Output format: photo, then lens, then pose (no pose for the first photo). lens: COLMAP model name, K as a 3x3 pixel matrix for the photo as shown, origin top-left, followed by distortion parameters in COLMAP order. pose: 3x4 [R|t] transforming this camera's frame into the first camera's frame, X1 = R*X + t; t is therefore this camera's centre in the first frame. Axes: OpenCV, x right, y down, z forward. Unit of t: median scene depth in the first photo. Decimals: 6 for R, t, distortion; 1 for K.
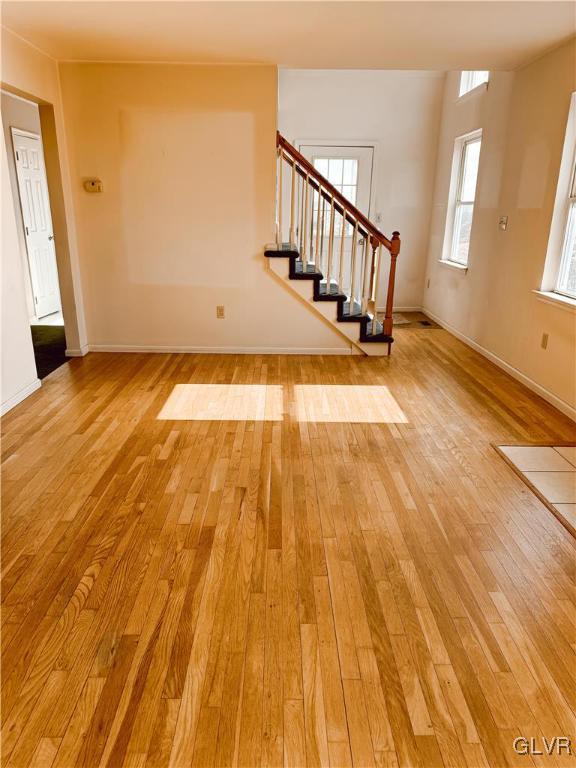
lens RADIAL K [[540.0, 0, 288.0], [0, 540.0, 384.0], [0, 0, 1]] dist [0.120686, -0.161328]
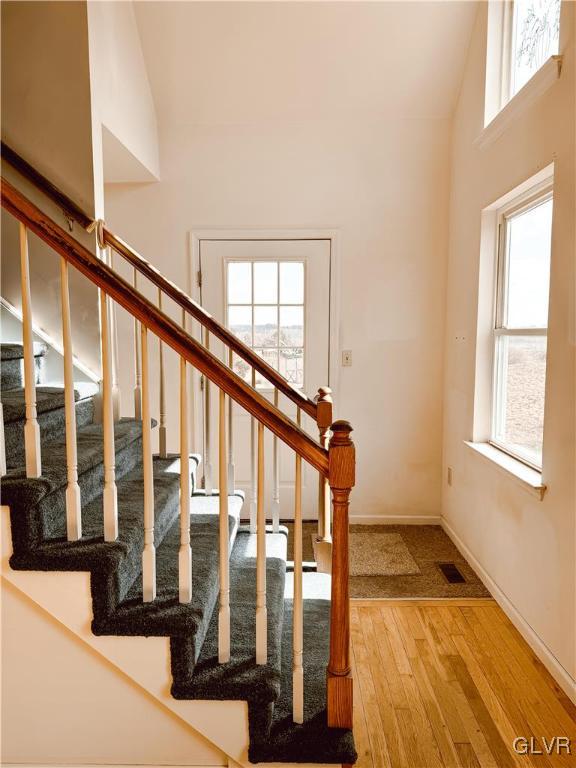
lens RADIAL K [[532.0, 0, 286.8], [0, 532.0, 403.1], [0, 0, 1]] dist [0.000311, -0.000112]
pose [[0.999019, -0.019566, -0.039730, 0.148832], [0.011682, 0.981764, -0.189744, -0.192133], [0.042719, 0.189093, 0.981030, 0.576980]]
